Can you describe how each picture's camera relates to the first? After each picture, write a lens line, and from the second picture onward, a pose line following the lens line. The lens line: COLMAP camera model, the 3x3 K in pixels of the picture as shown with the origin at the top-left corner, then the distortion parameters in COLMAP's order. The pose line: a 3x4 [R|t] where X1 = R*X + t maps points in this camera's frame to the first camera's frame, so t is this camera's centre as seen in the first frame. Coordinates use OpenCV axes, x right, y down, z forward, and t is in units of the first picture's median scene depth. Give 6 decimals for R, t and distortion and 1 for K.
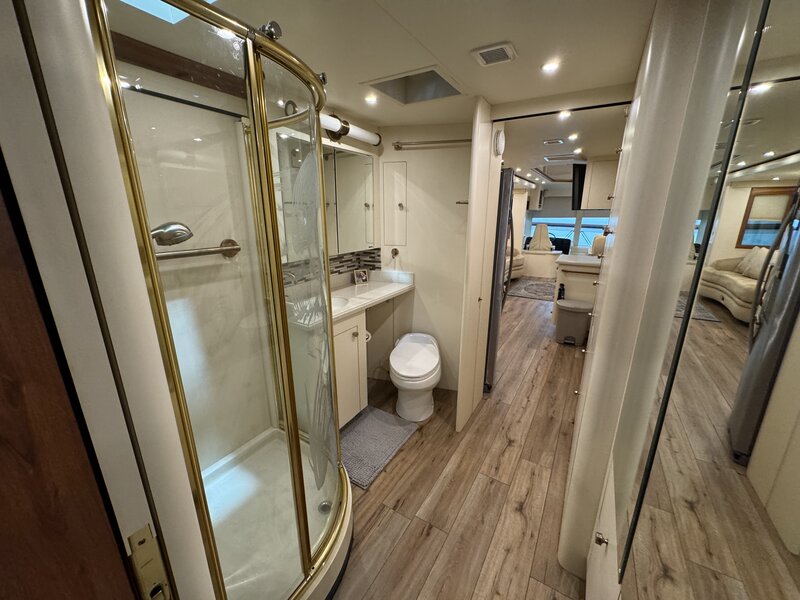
lens RADIAL K [[319.2, 0, 399.6], [0, 319.2, 299.5], [0, 0, 1]] dist [-0.002204, 0.000332]
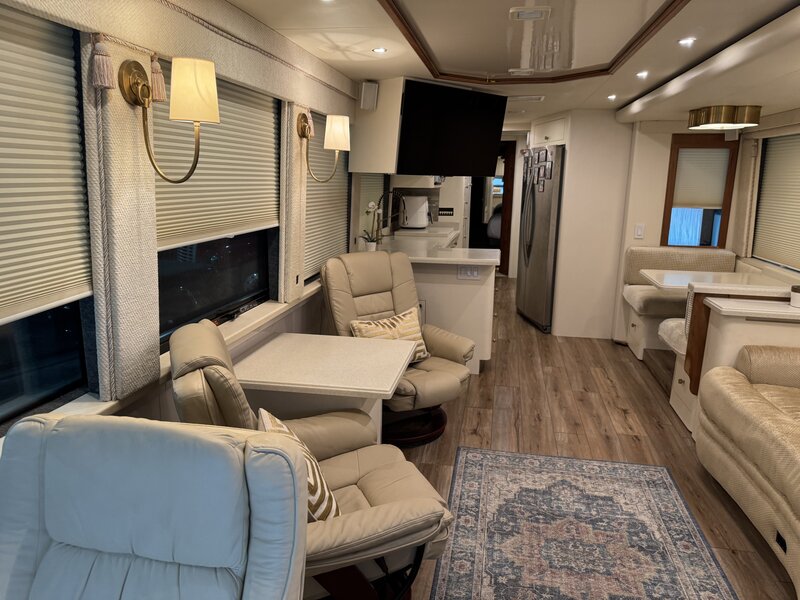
lens RADIAL K [[562.8, 0, 401.5], [0, 562.8, 301.5], [0, 0, 1]] dist [0.101059, -0.144887]
pose [[-0.932892, 0.065839, -0.354087, 1.453325], [-0.108968, 0.885472, 0.451735, -0.708881], [0.343276, 0.460004, -0.818876, 2.546105]]
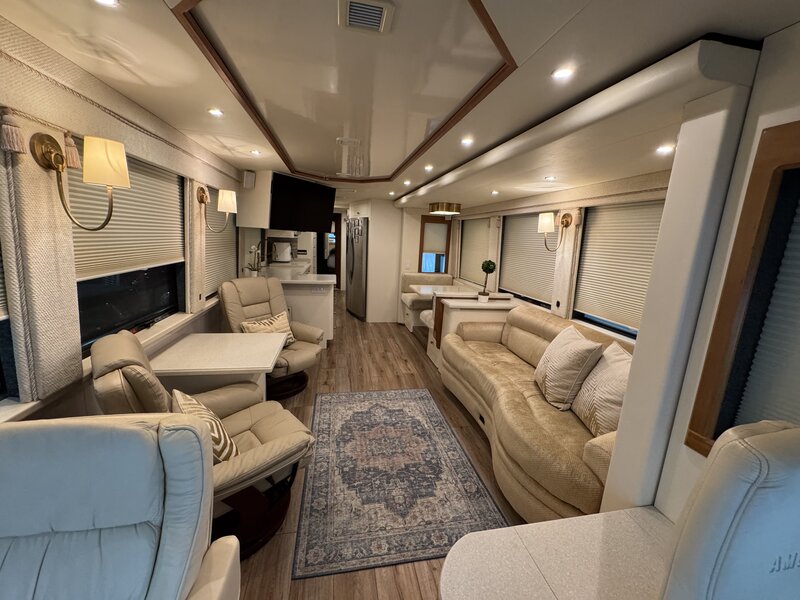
lens RADIAL K [[319.2, 0, 399.6], [0, 319.2, 299.5], [0, 0, 1]] dist [-0.002204, 0.000332]
pose [[-0.737429, 0.094683, -0.668755, 1.443365], [-0.228158, 0.897004, 0.378587, -0.702130], [0.635721, 0.431763, -0.639874, 2.516212]]
